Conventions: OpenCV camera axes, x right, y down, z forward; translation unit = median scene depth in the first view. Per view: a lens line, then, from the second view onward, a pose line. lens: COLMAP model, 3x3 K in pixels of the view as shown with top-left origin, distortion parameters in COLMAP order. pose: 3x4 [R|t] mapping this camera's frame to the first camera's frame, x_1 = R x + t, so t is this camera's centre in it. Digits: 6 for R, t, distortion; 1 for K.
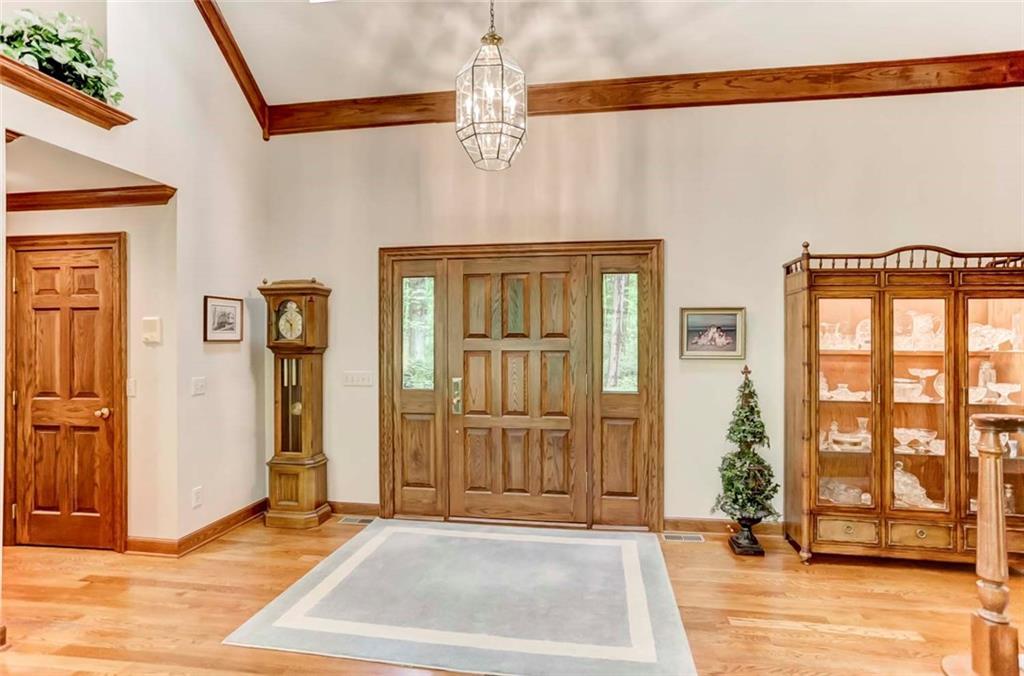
lens RADIAL K [[509.5, 0, 512.0], [0, 509.5, 338.0], [0, 0, 1]] dist [-0.014636, 0.000625]
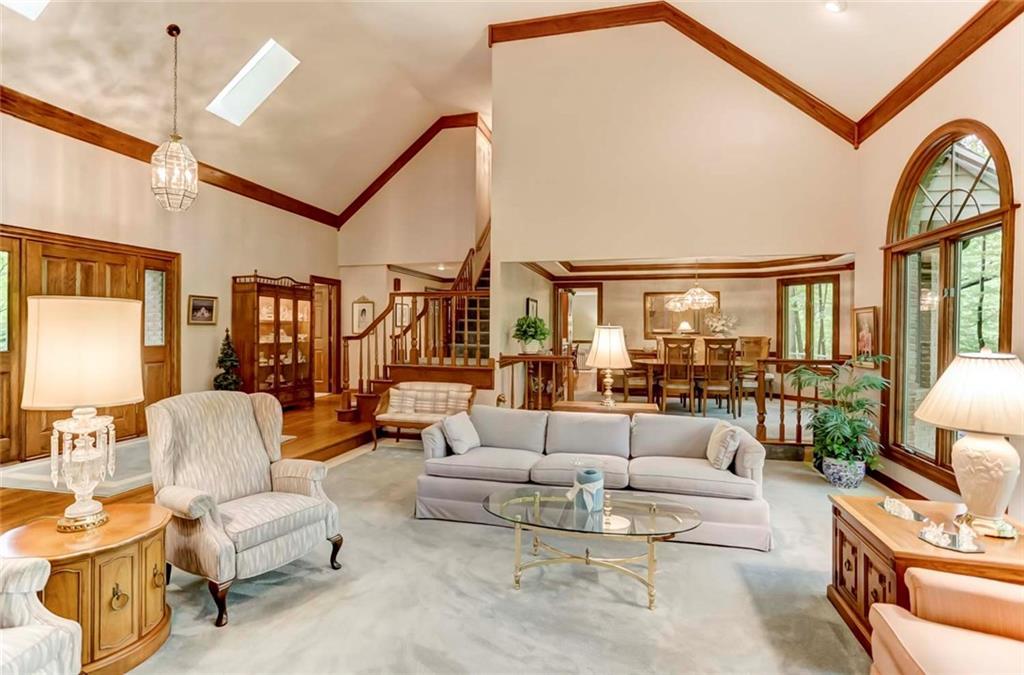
lens RADIAL K [[509.5, 0, 512.0], [0, 509.5, 337.5], [0, 0, 1]] dist [-0.014636, 0.000625]
pose [[0.099211, -0.016788, 0.994925, -1.455261], [-0.003746, 0.999844, 0.017245, 0.058658], [-0.995059, -0.005438, 0.099132, -0.296366]]
